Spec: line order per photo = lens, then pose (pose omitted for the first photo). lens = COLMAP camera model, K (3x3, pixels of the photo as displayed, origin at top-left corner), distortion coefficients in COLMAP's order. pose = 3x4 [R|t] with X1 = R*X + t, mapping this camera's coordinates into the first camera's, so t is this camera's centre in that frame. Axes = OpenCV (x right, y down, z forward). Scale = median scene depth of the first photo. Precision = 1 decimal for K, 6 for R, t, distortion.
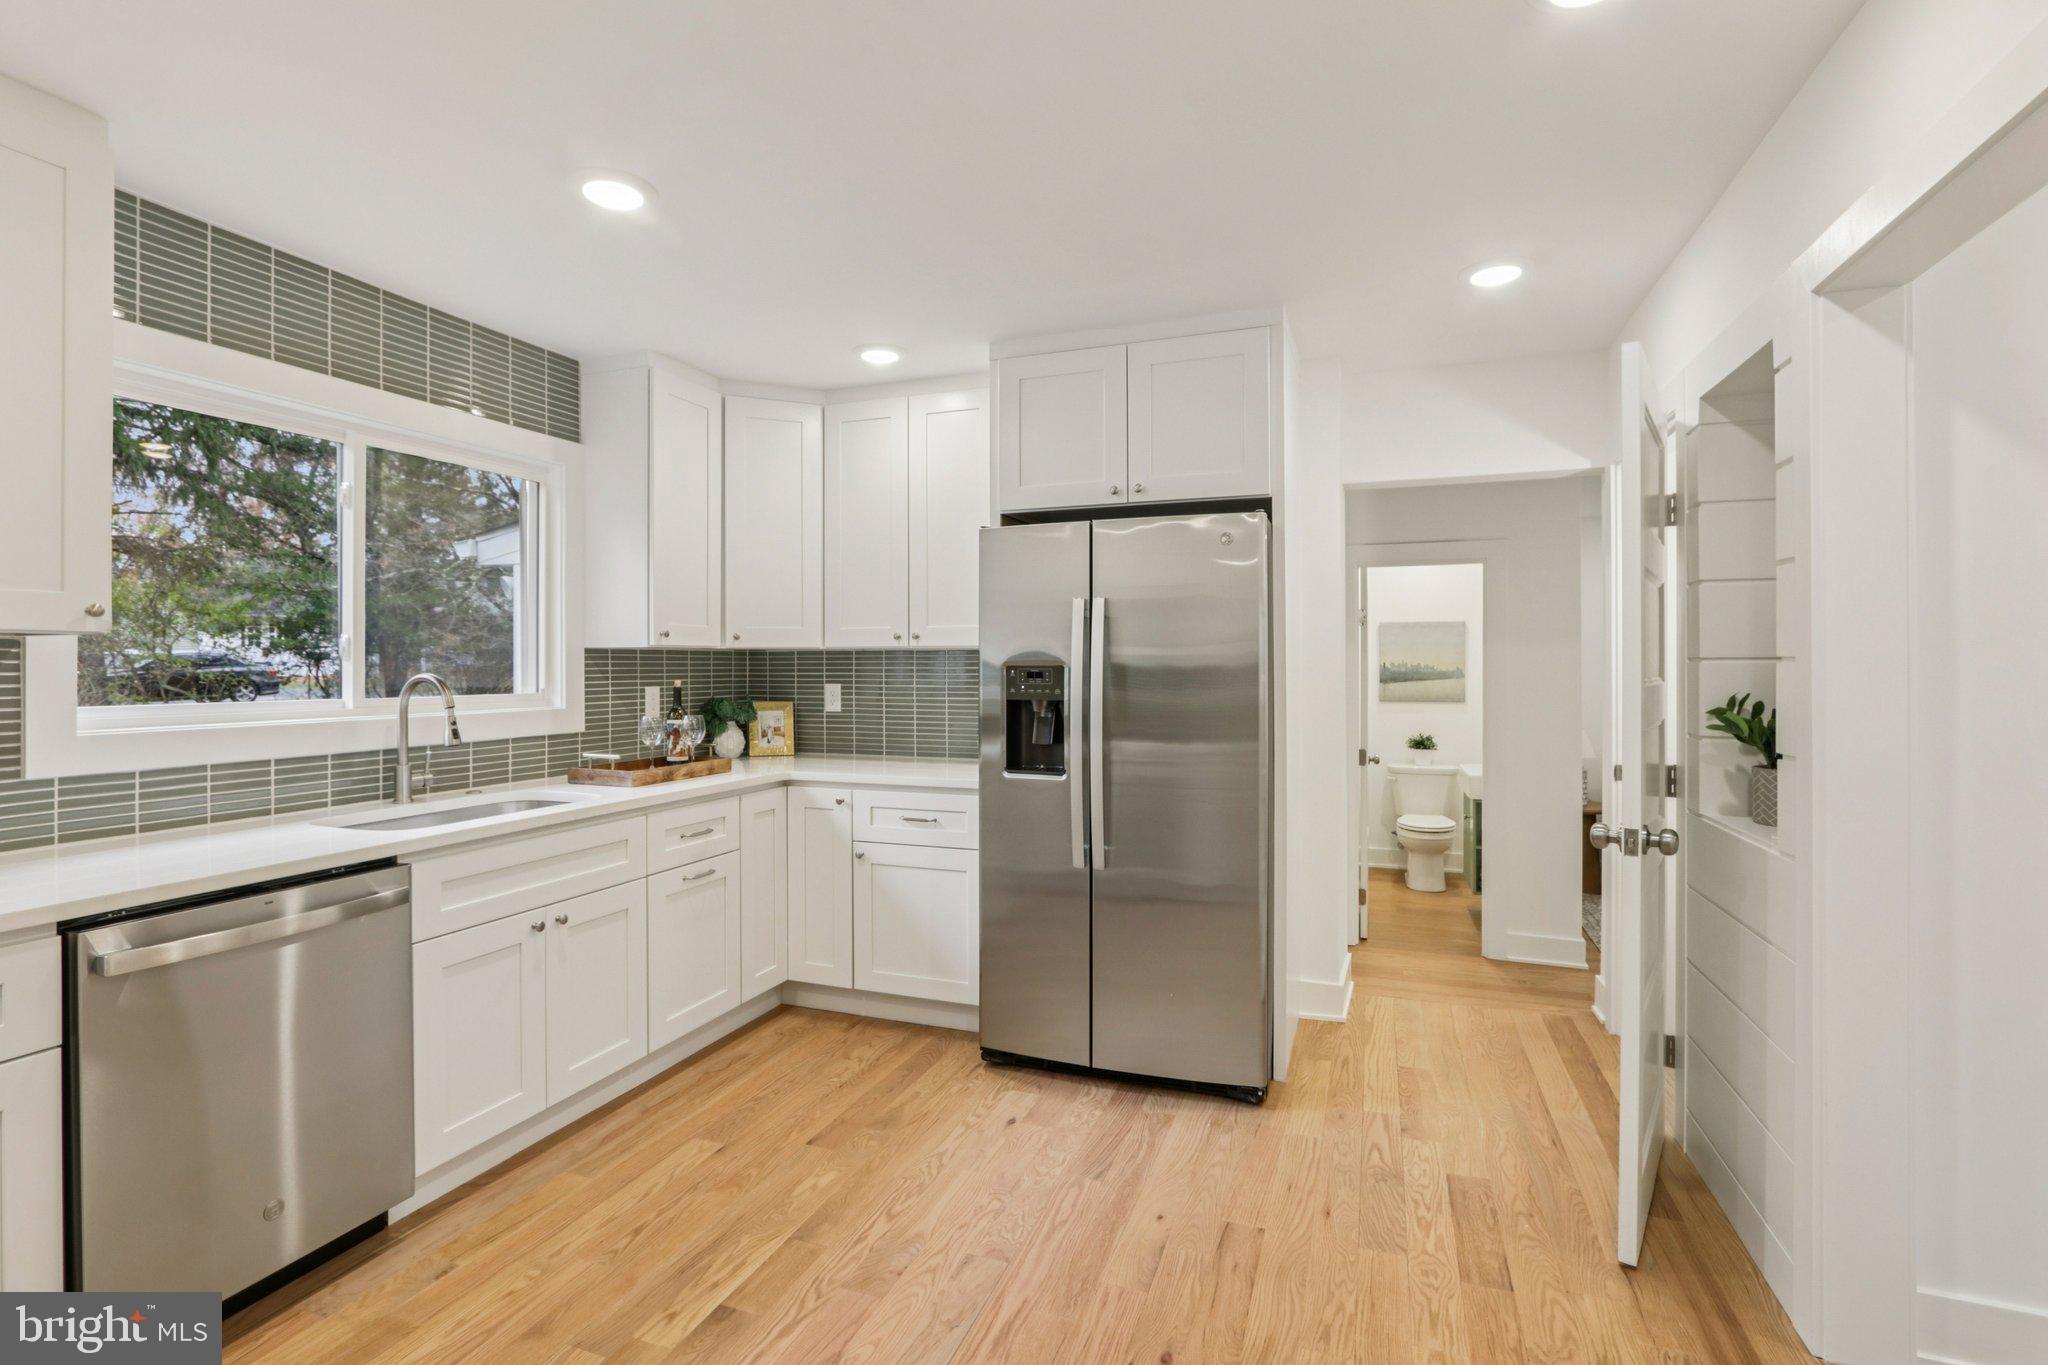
lens RADIAL K [[955.4, 0, 1015.3], [0, 955.4, 659.8], [0, 0, 1]] dist [-0.020796, 0.005829]
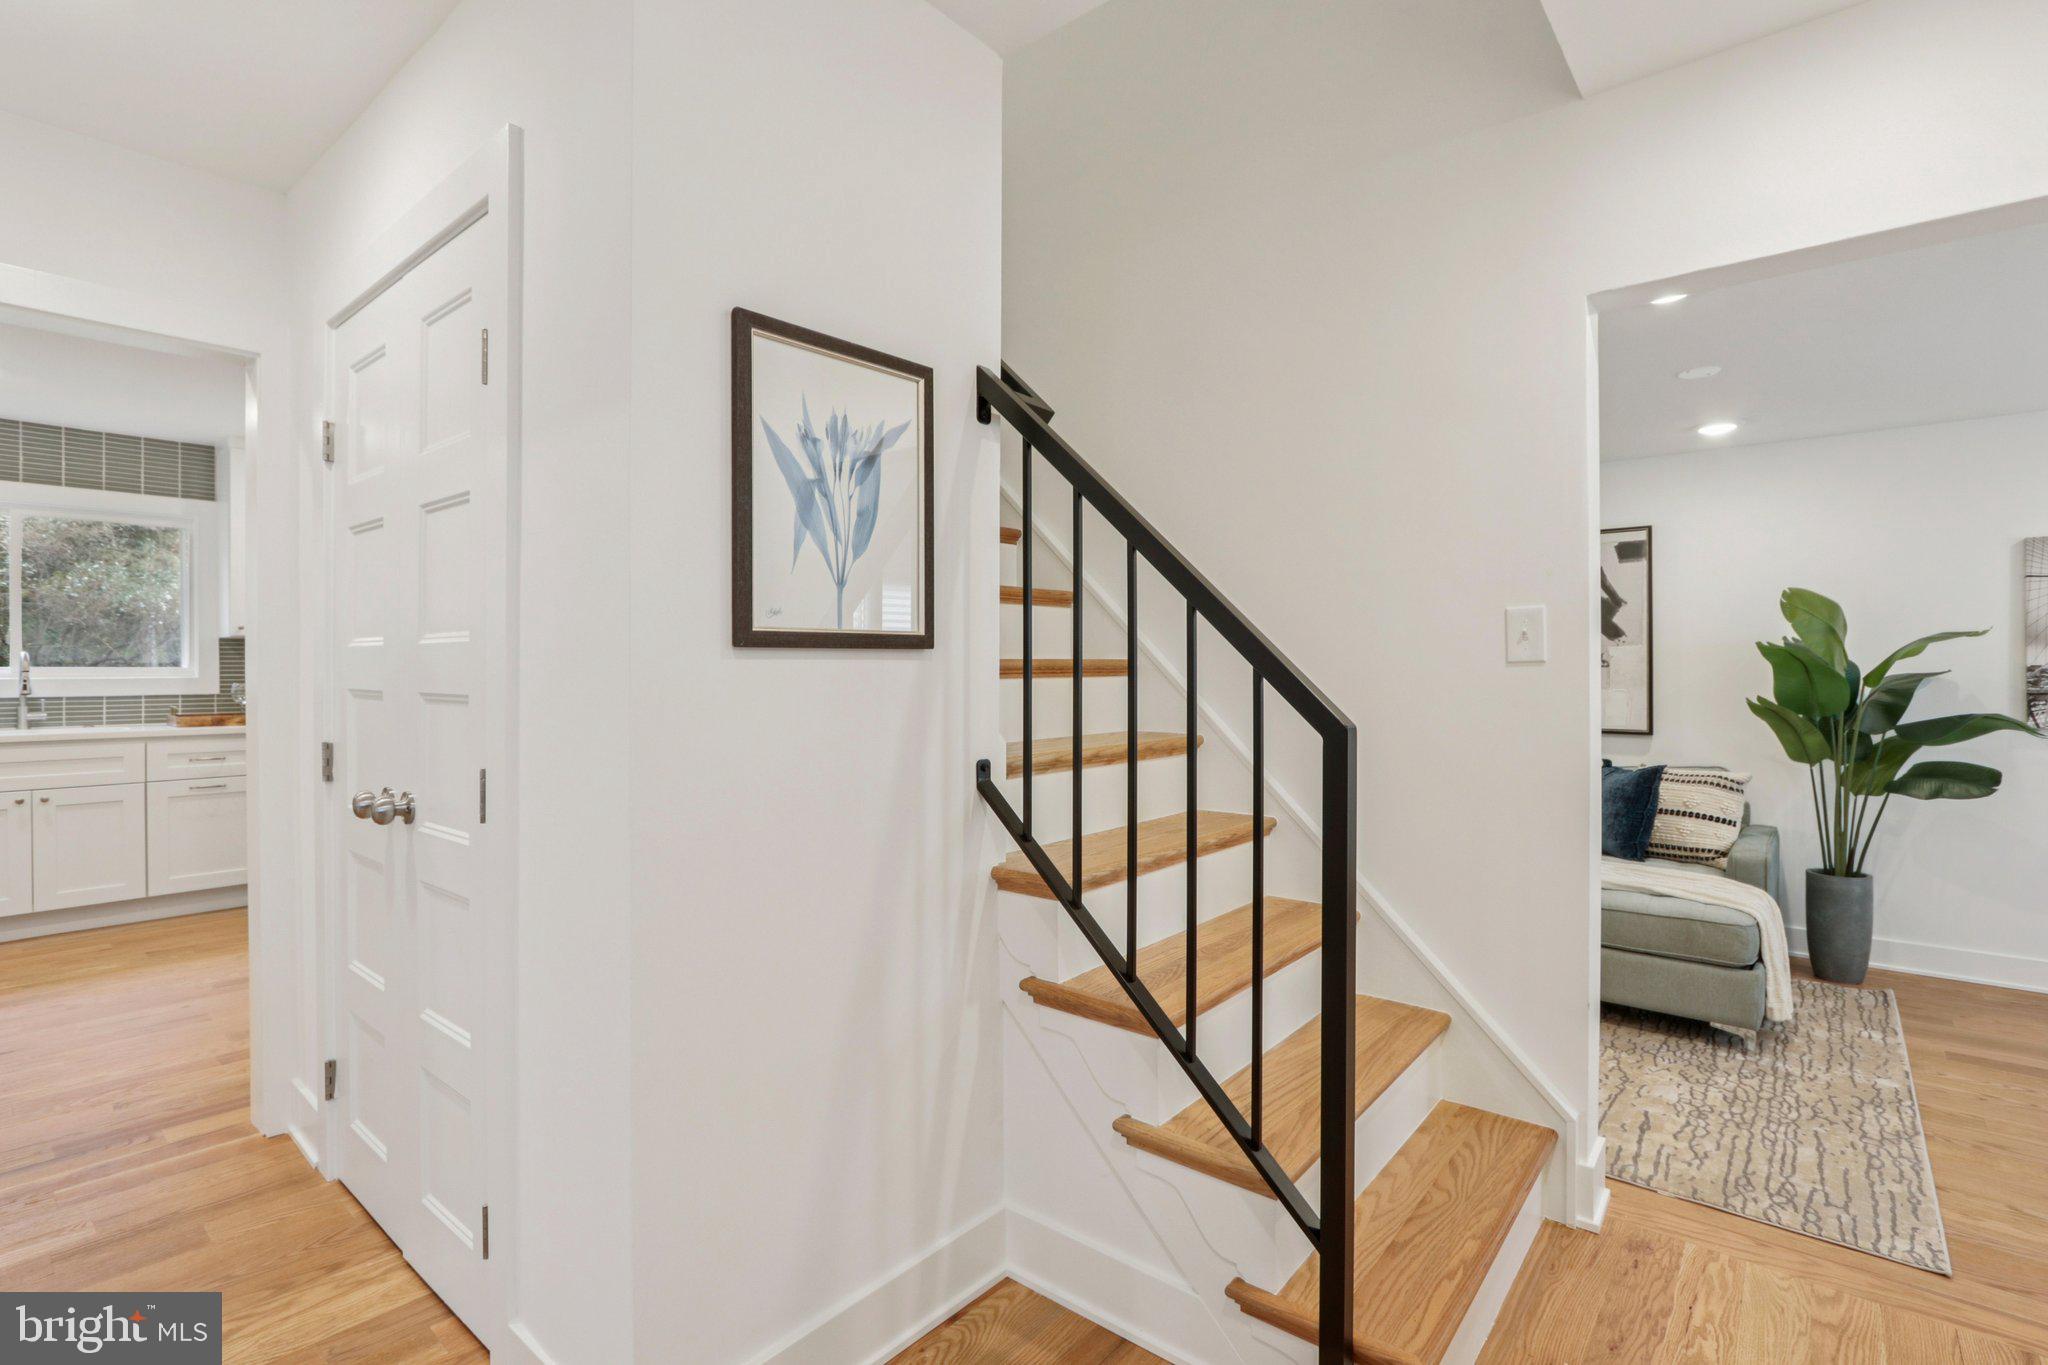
lens RADIAL K [[955.4, 0, 1015.3], [0, 955.4, 659.8], [0, 0, 1]] dist [-0.020796, 0.005829]
pose [[0.943376, 0.001567, -0.331721, 1.388997], [0.000261, 0.999985, 0.005465, 0.016432], [0.331724, -0.005242, 0.943362, 0.011412]]
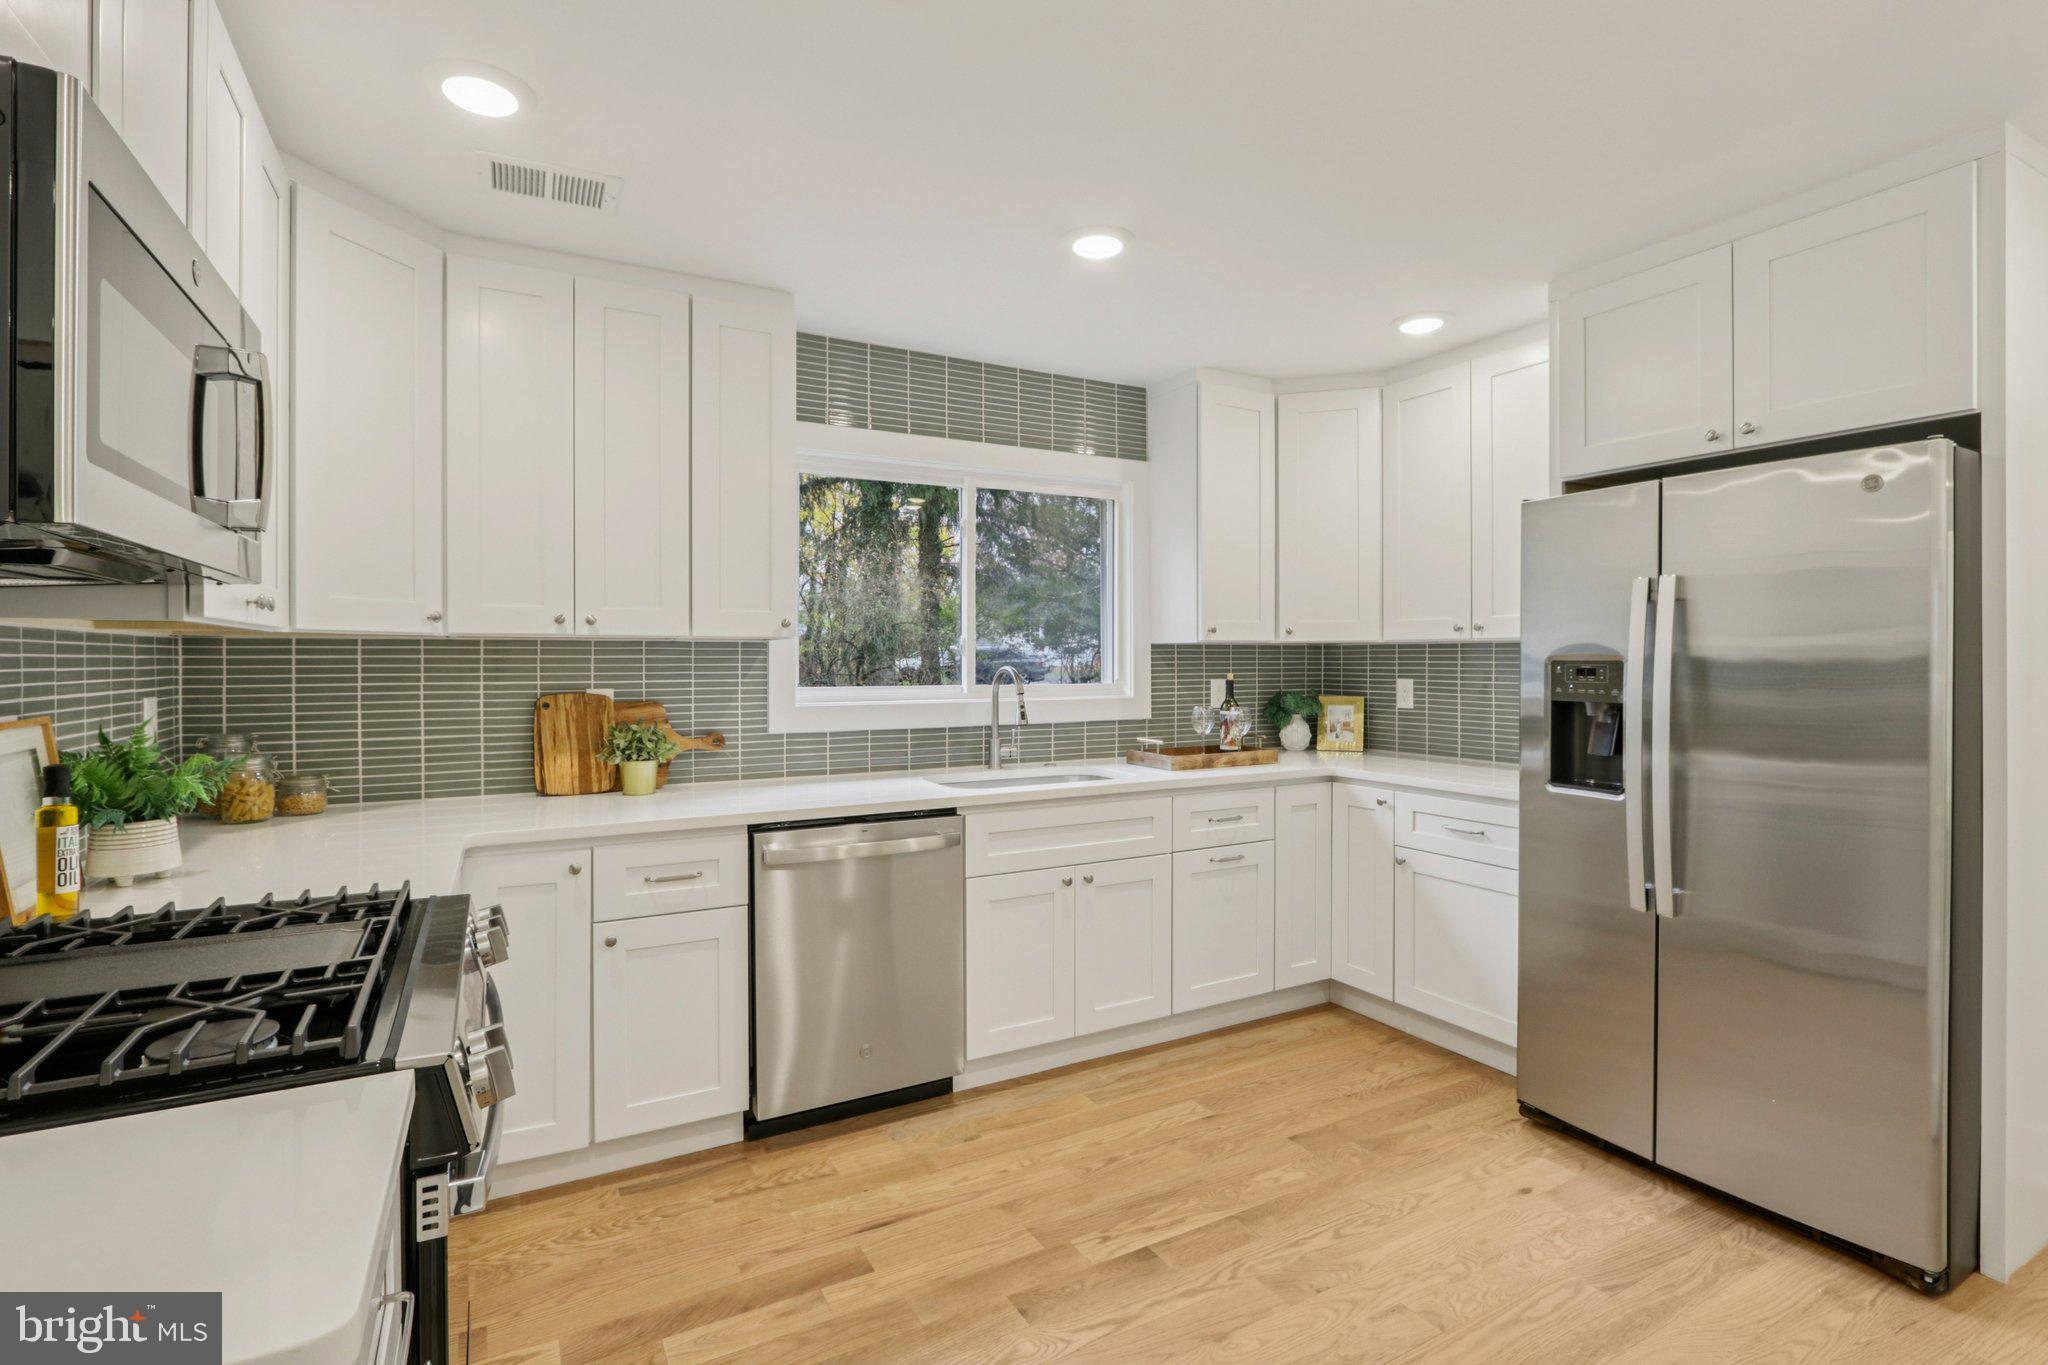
lens RADIAL K [[955.4, 0, 1015.3], [0, 955.4, 659.8], [0, 0, 1]] dist [-0.020796, 0.005829]
pose [[0.760323, 0.001675, -0.649543, 0.177064], [0.003534, 0.999971, 0.006715, -0.002014], [0.649535, -0.007401, 0.760296, 0.046687]]
